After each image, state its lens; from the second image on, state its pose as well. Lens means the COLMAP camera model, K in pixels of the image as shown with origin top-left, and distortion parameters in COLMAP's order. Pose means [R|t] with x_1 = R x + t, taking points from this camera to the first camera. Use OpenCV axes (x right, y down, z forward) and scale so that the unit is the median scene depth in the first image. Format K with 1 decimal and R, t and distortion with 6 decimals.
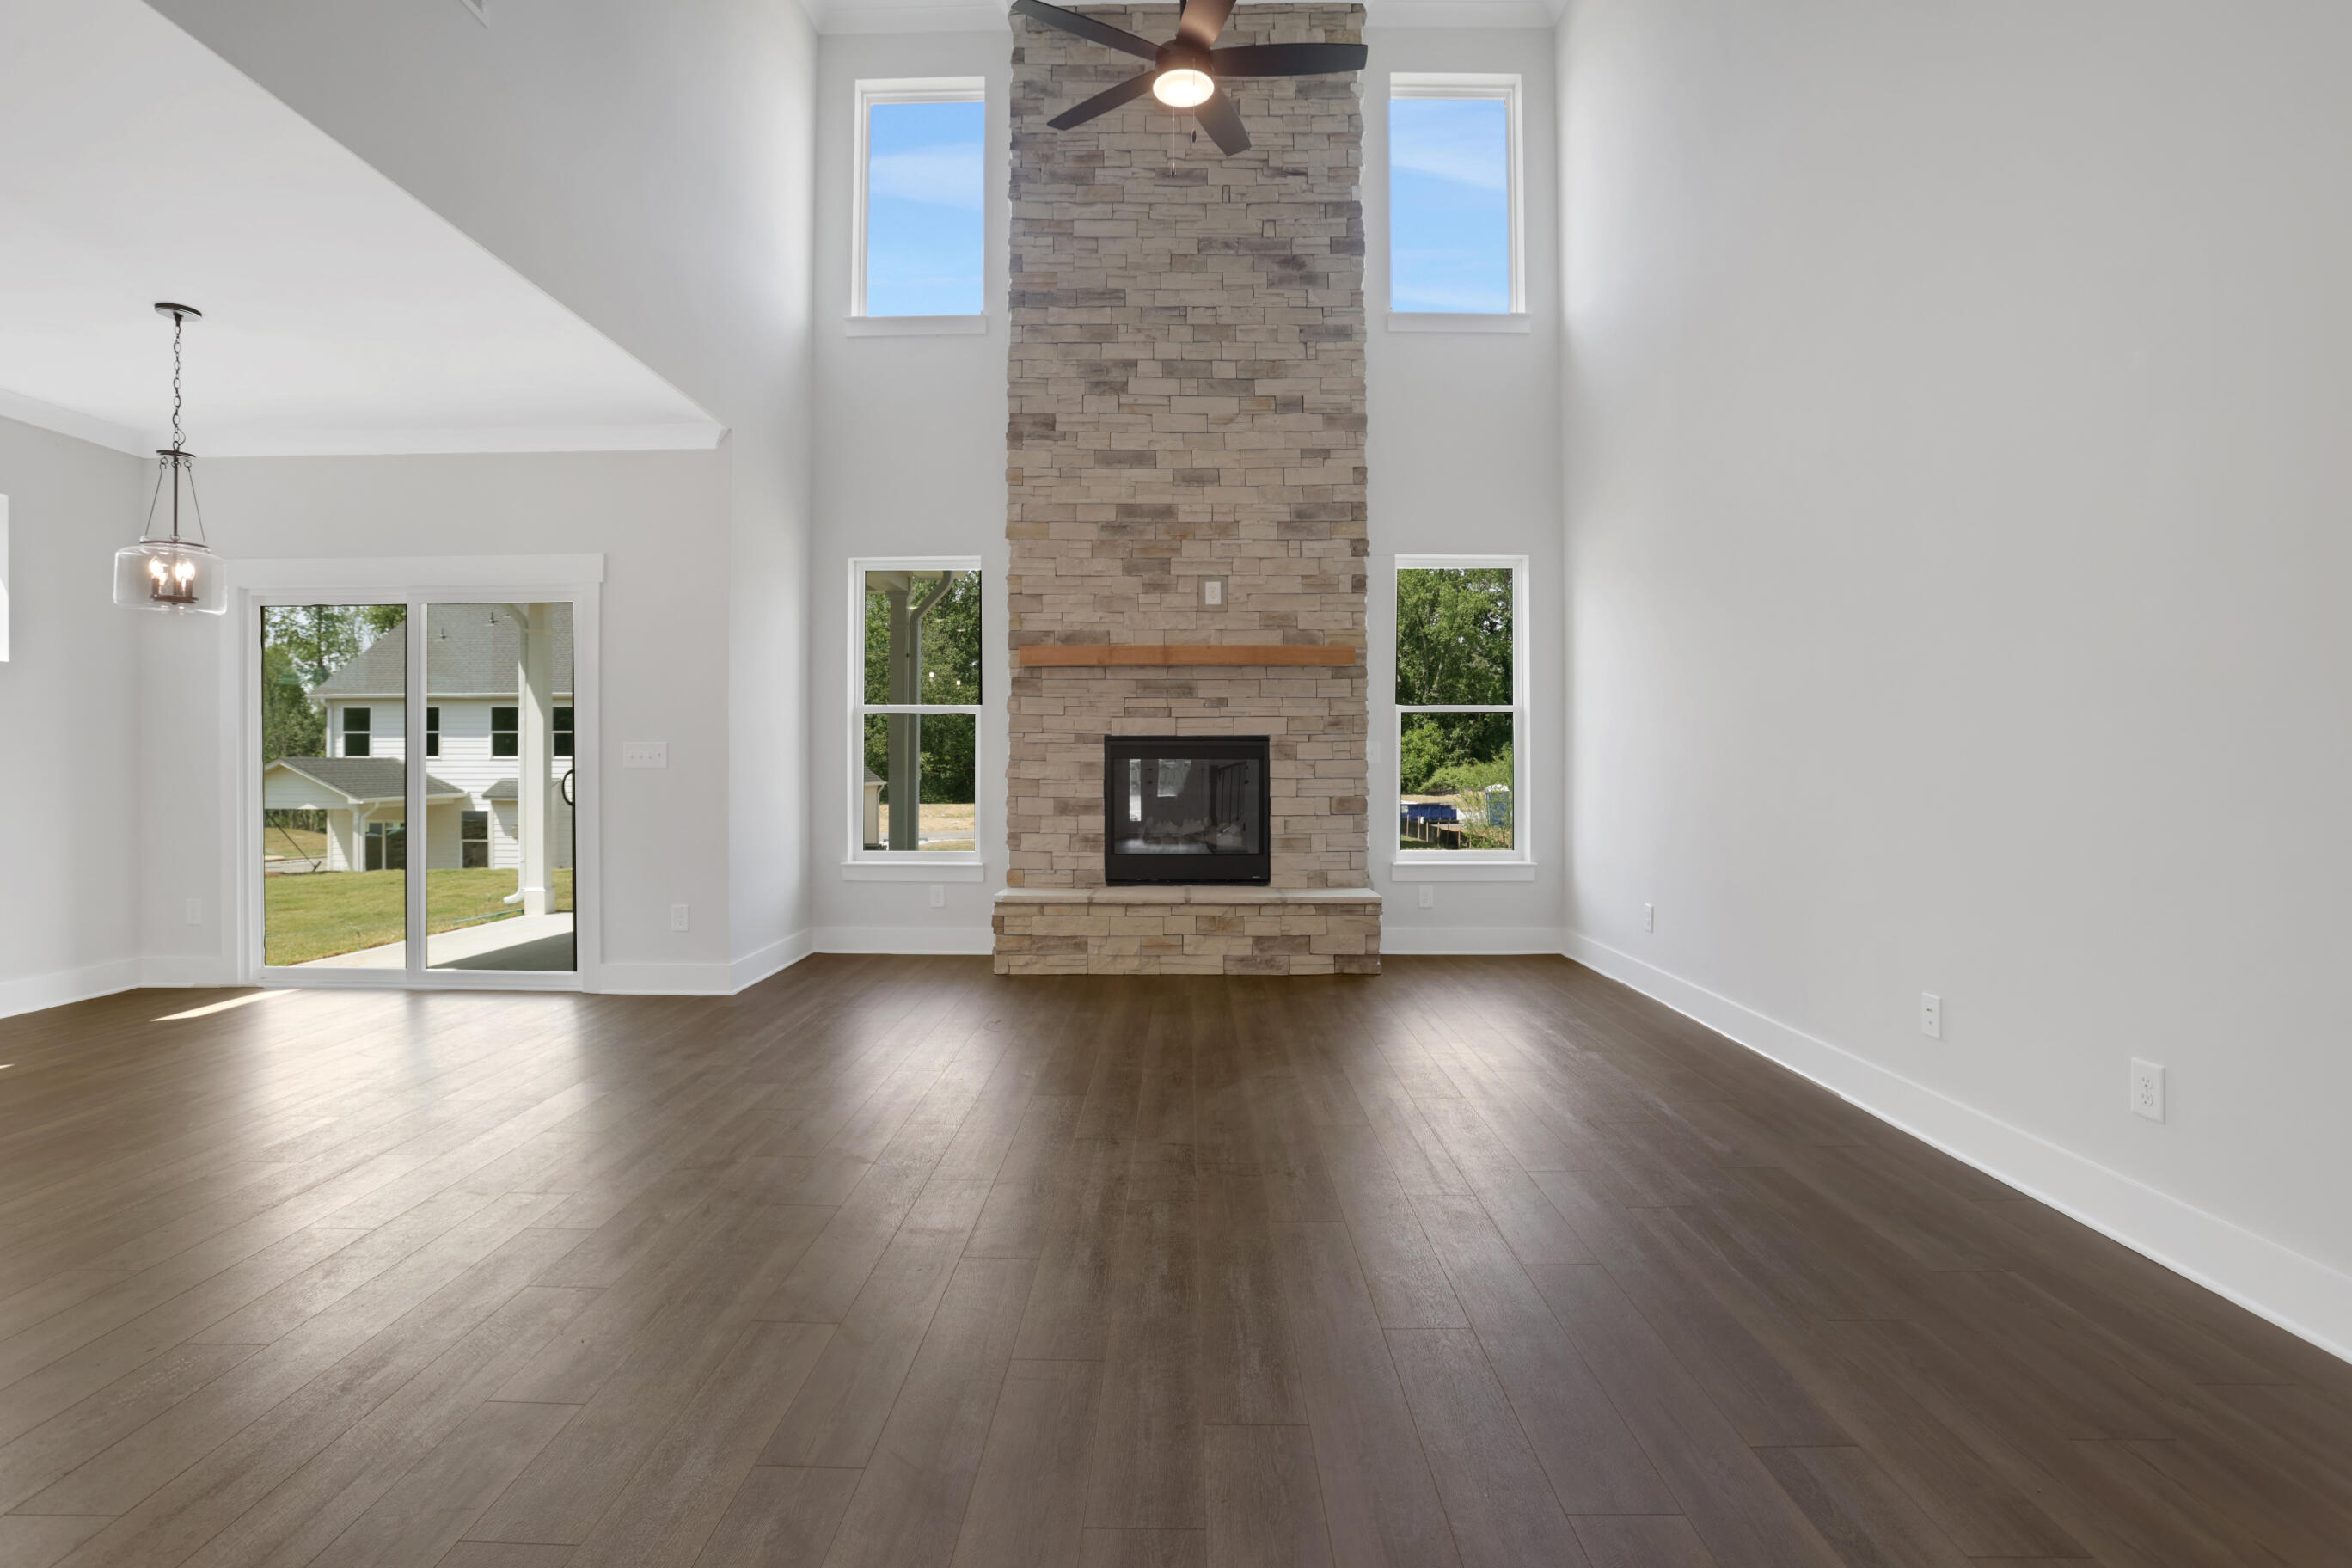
lens RADIAL K [[1118.9, 0, 1170.6], [0, 1118.9, 745.2], [0, 0, 1]] dist [-0.089761, 0.046939]
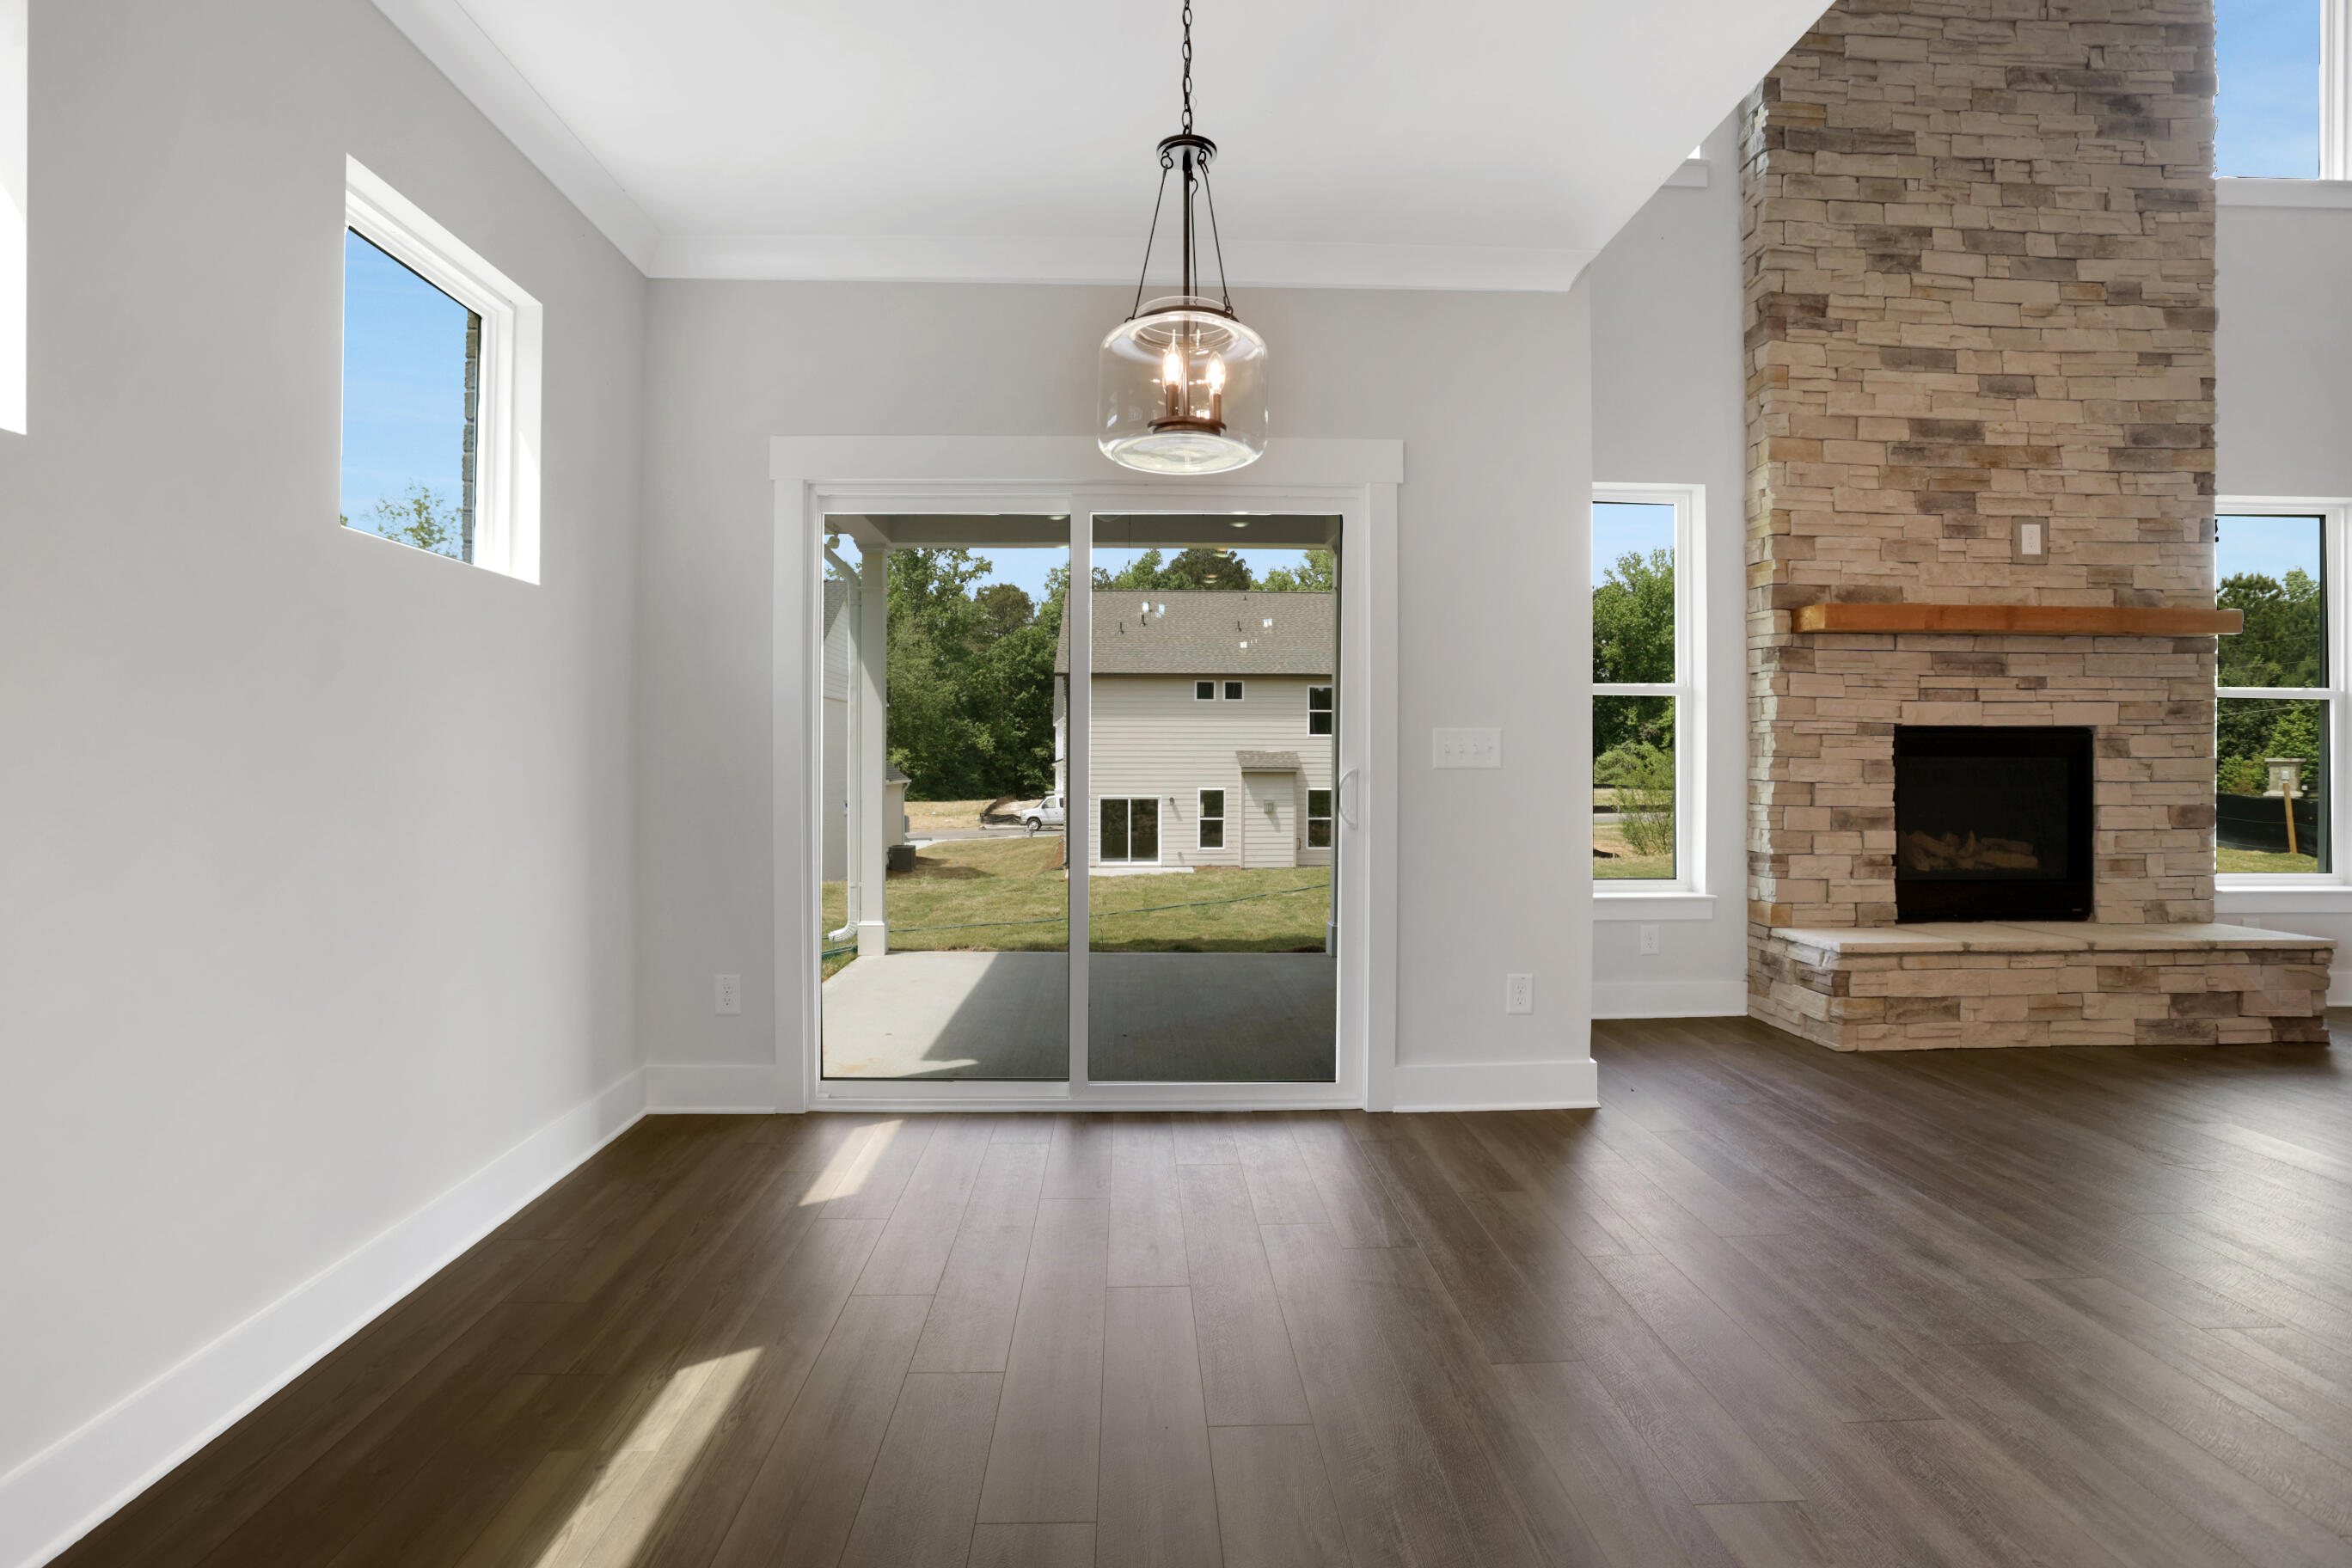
lens RADIAL K [[1107.5, 0, 1168.1], [0, 1107.5, 750.3], [0, 0, 1]] dist [-0.063061, 0.026646]
pose [[0.998841, 0.003139, 0.048039, -0.585261], [-0.003500, 0.999966, 0.007437, 0.004739], [-0.048014, -0.007597, 0.998818, 0.293099]]
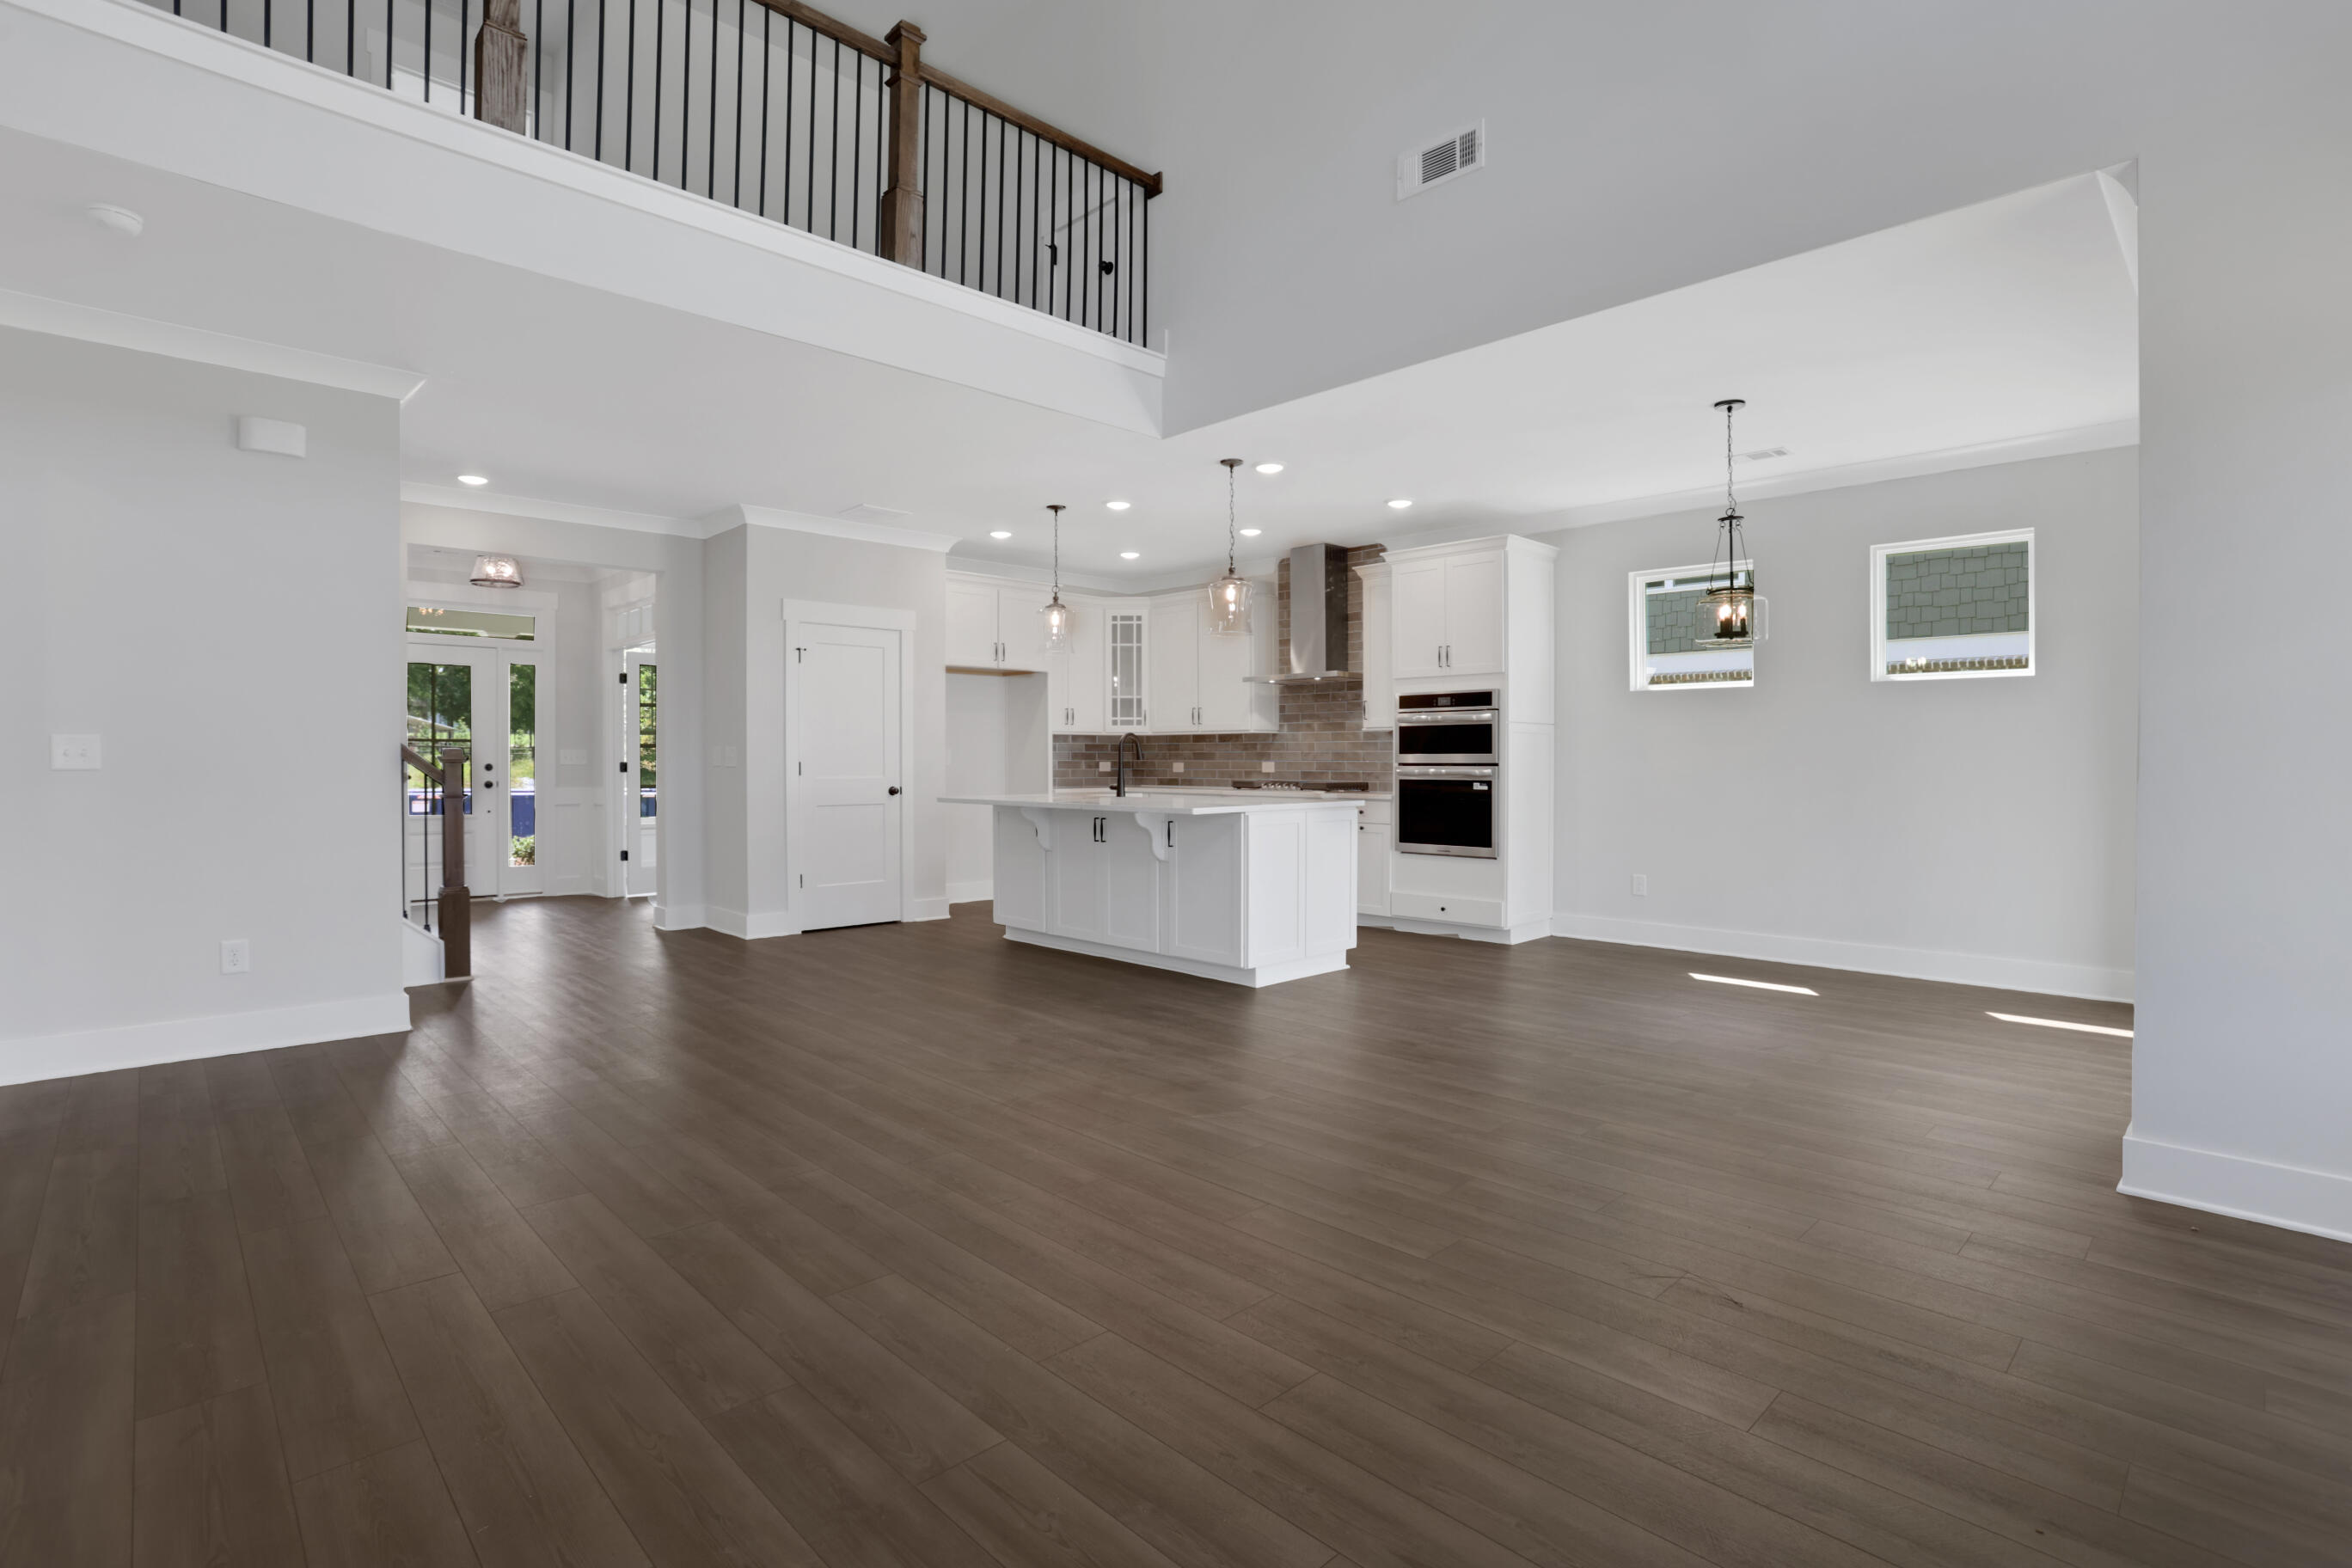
lens RADIAL K [[1118.9, 0, 1170.6], [0, 1118.9, 745.2], [0, 0, 1]] dist [-0.089761, 0.046939]
pose [[-0.708888, -0.008807, -0.705266, 0.265611], [0.007017, 0.999784, -0.019539, 0.007959], [0.705287, -0.018800, -0.708673, 0.881889]]
